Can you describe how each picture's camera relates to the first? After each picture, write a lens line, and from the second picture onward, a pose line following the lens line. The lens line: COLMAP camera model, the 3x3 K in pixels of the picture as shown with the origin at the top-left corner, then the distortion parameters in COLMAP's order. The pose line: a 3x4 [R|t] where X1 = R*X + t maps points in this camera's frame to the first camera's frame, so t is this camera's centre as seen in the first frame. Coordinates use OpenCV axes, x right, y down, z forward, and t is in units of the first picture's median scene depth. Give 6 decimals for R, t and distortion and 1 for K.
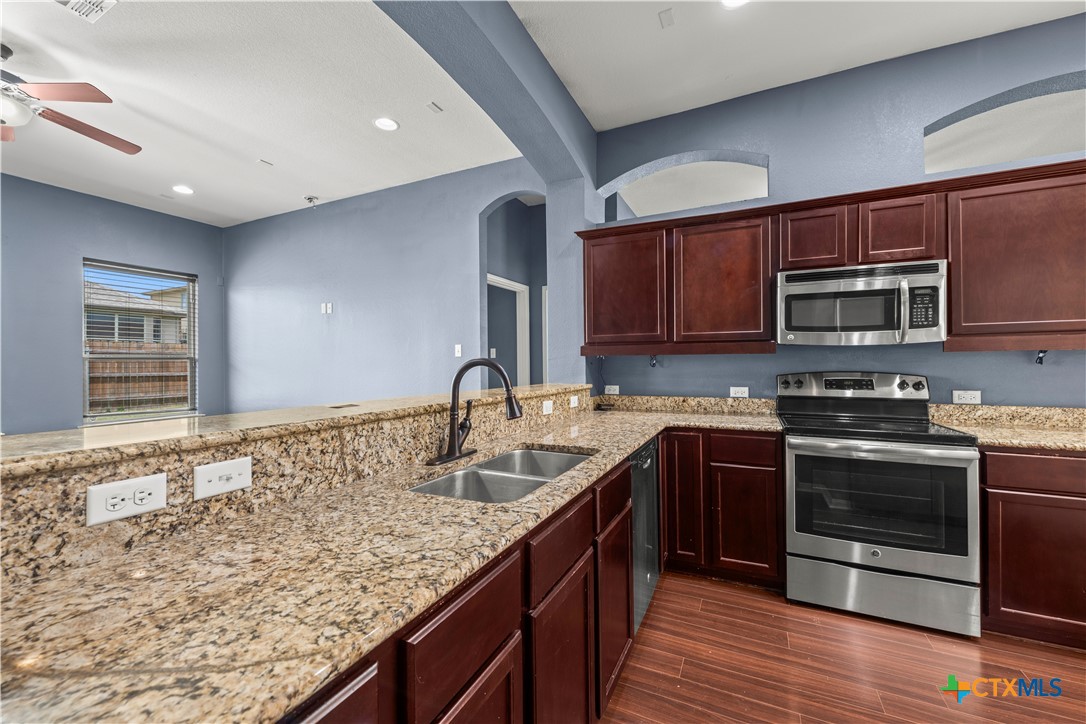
lens RADIAL K [[429.5, 0, 547.9], [0, 429.5, 359.1], [0, 0, 1]] dist [0.000279, -0.000740]
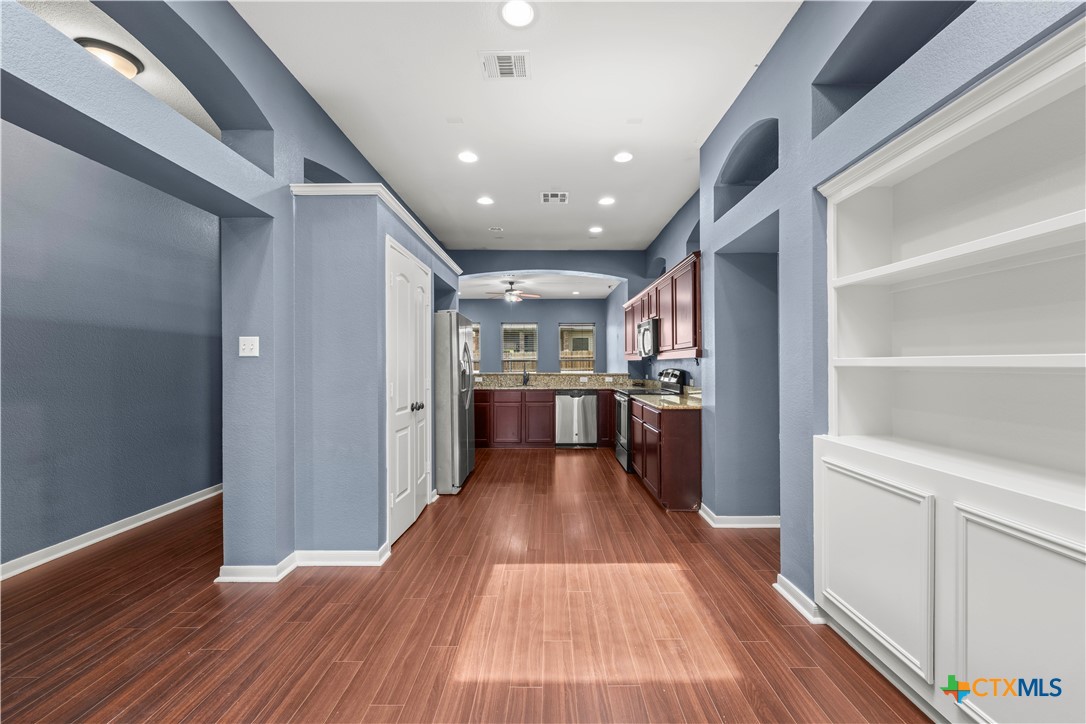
lens RADIAL K [[429.5, 0, 550.4], [0, 429.5, 361.4], [0, 0, 1]] dist [0.000279, -0.000740]
pose [[0.440560, 0.000145, -0.897723, 2.447071], [0.008392, 0.999956, 0.004280, -0.020784], [0.897684, -0.009419, 0.440539, -0.431647]]
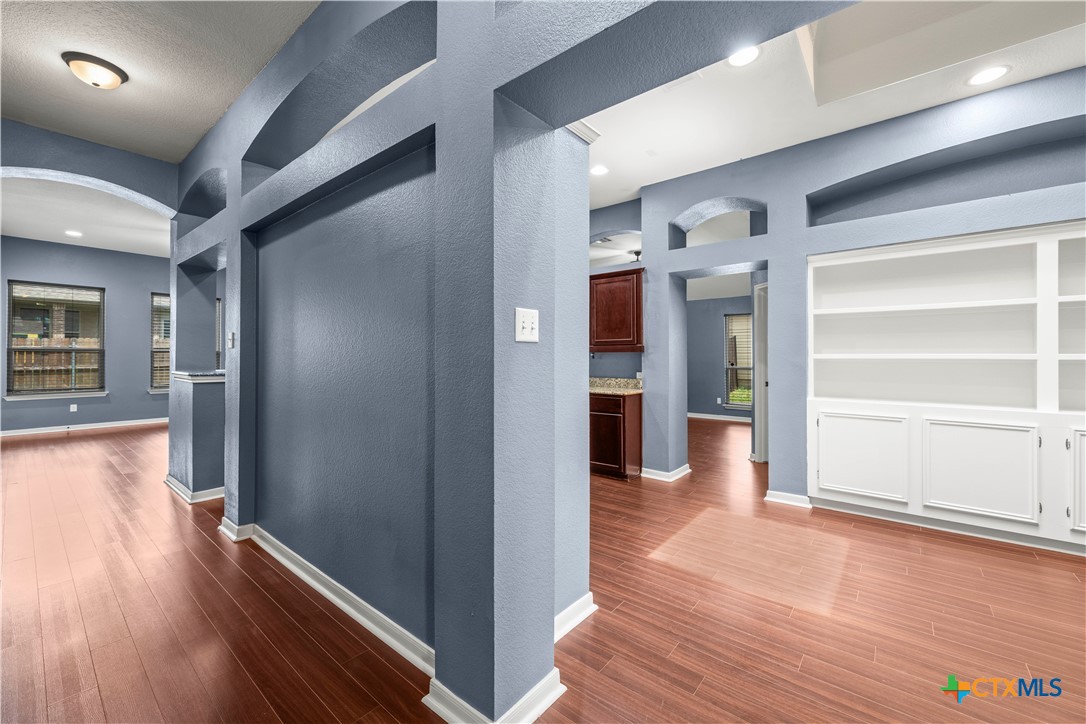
lens RADIAL K [[429.5, 0, 553.1], [0, 429.5, 351.4], [0, 0, 1]] dist [0.000279, -0.000740]
pose [[0.975504, 0.005894, -0.219901, 1.362949], [-0.006614, 0.999975, -0.002537, -0.018642], [0.219880, 0.003930, 0.975519, -1.227549]]
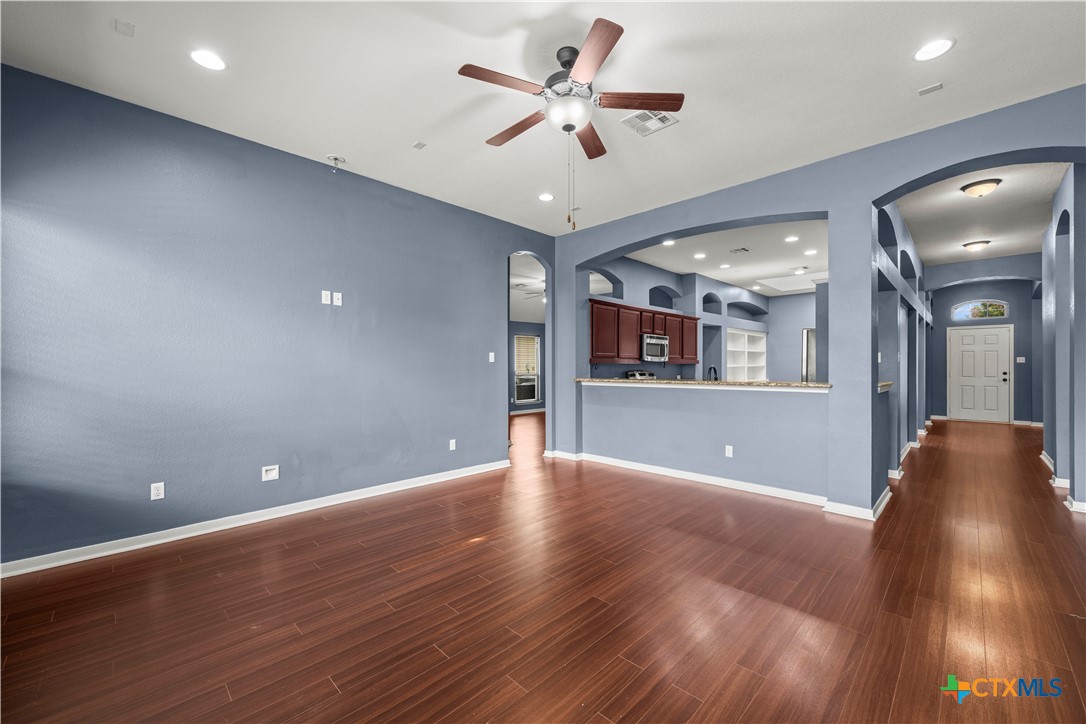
lens RADIAL K [[429.5, 0, 551.5], [0, 429.5, 364.1], [0, 0, 1]] dist [0.000279, -0.000740]
pose [[0.312180, 0.006796, 0.949999, -2.314431], [-0.010775, 0.999935, -0.003613, 0.006024], [-0.949962, -0.009108, 0.312233, 0.730734]]
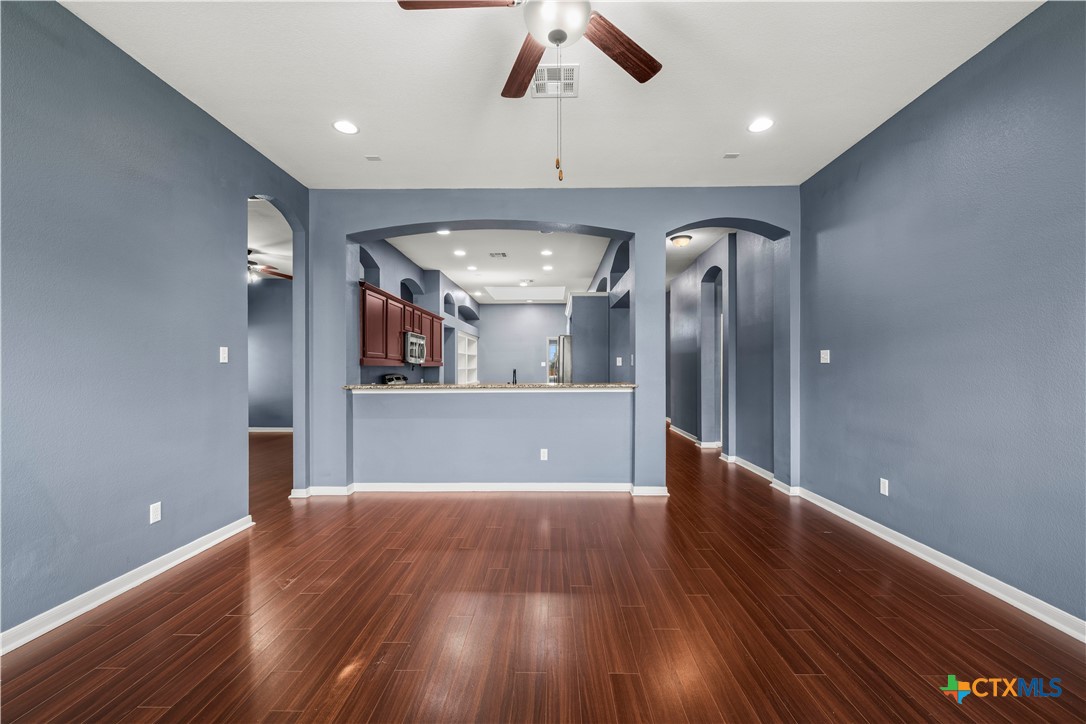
lens RADIAL K [[429.5, 0, 549.0], [0, 429.5, 366.8], [0, 0, 1]] dist [0.000279, -0.000740]
pose [[-0.427505, 0.007528, 0.903982, -1.979779], [-0.006178, 0.999918, -0.011248, 0.012876], [-0.903992, -0.010394, -0.427424, 1.350101]]
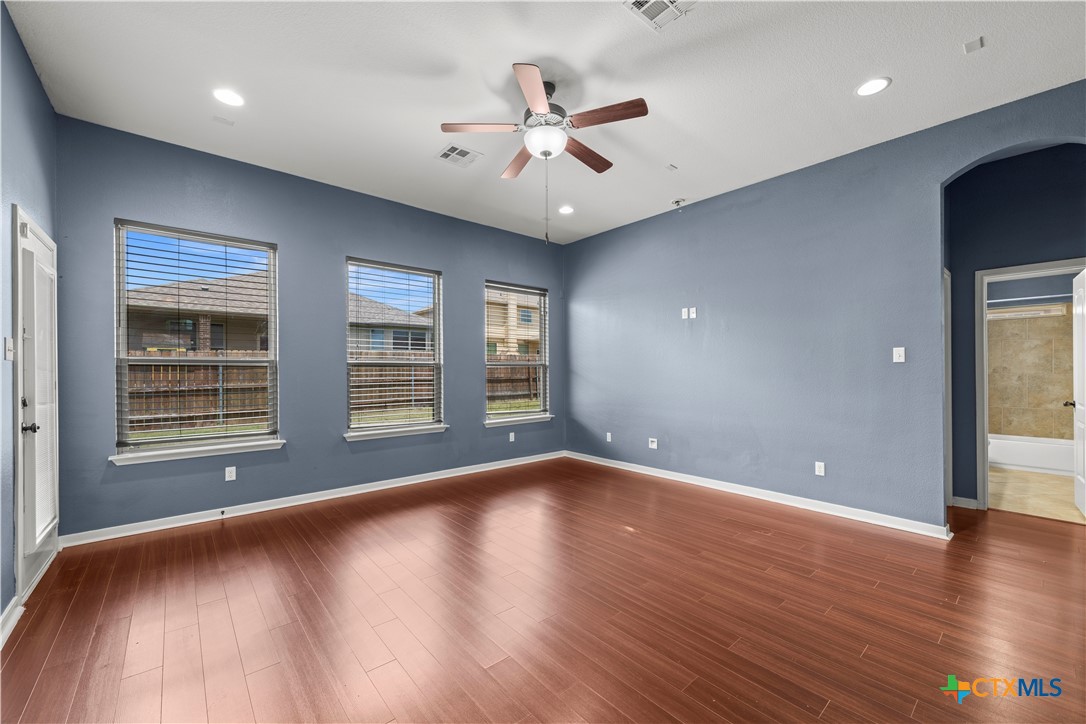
lens RADIAL K [[429.5, 0, 554.0], [0, 429.5, 368.7], [0, 0, 1]] dist [0.000279, -0.000740]
pose [[0.922644, 0.000776, -0.385652, -0.852332], [0.002735, 0.999960, 0.008555, -0.002952], [0.385643, -0.008948, 0.922605, -0.033156]]
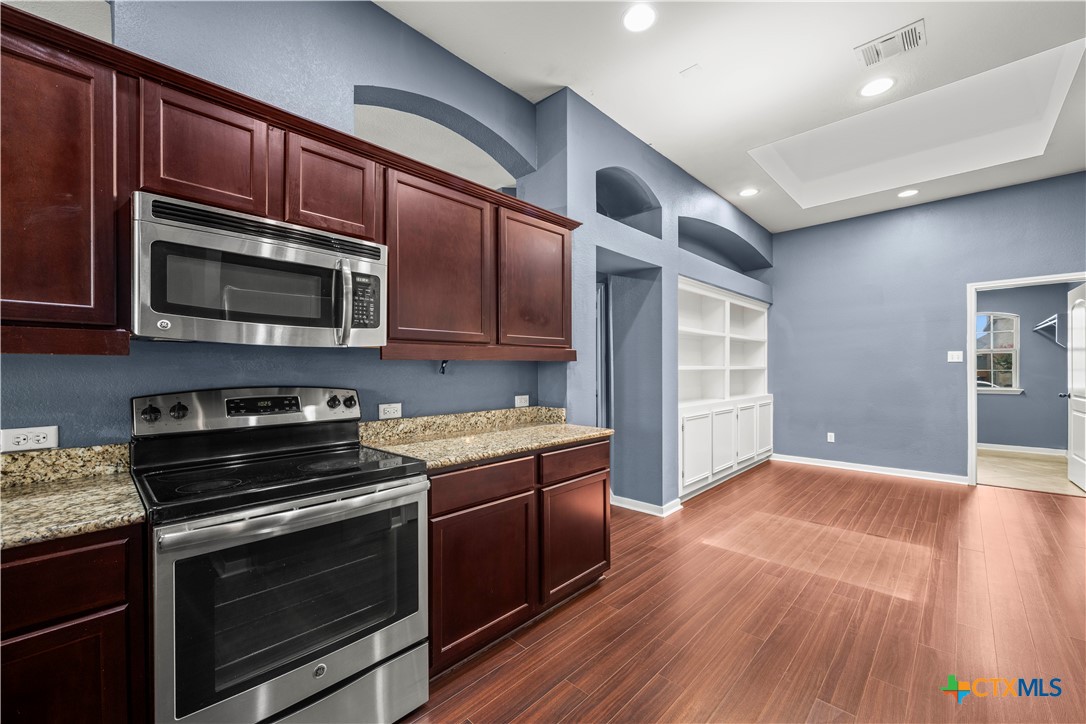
lens RADIAL K [[429.5, 0, 546.8], [0, 429.5, 371.3], [0, 0, 1]] dist [0.000279, -0.000740]
pose [[0.306799, -0.000359, 0.951774, 0.216881], [-0.005919, 0.999980, 0.002285, 0.001542], [-0.951756, -0.006335, 0.306790, 0.406845]]
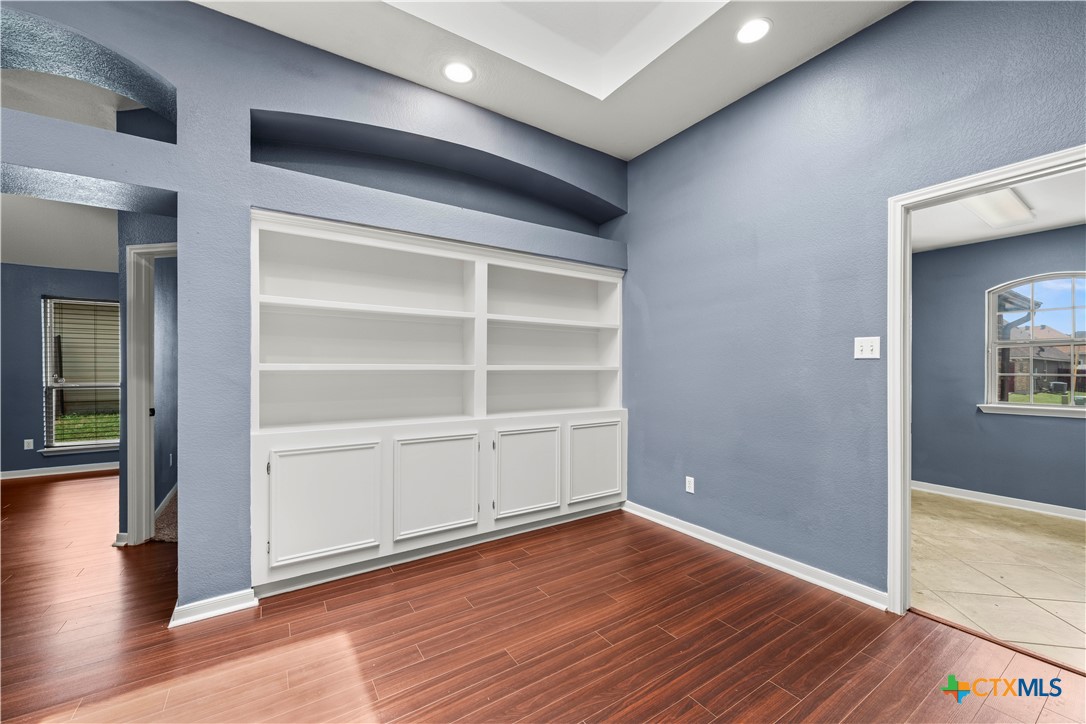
lens RADIAL K [[429.5, 0, 546.6], [0, 429.5, 370.0], [0, 0, 1]] dist [0.000279, -0.000740]
pose [[0.506537, 0.004819, 0.862205, 1.412262], [-0.012069, 0.999926, 0.001501, -0.013437], [-0.862134, -0.011166, 0.506558, -0.608626]]
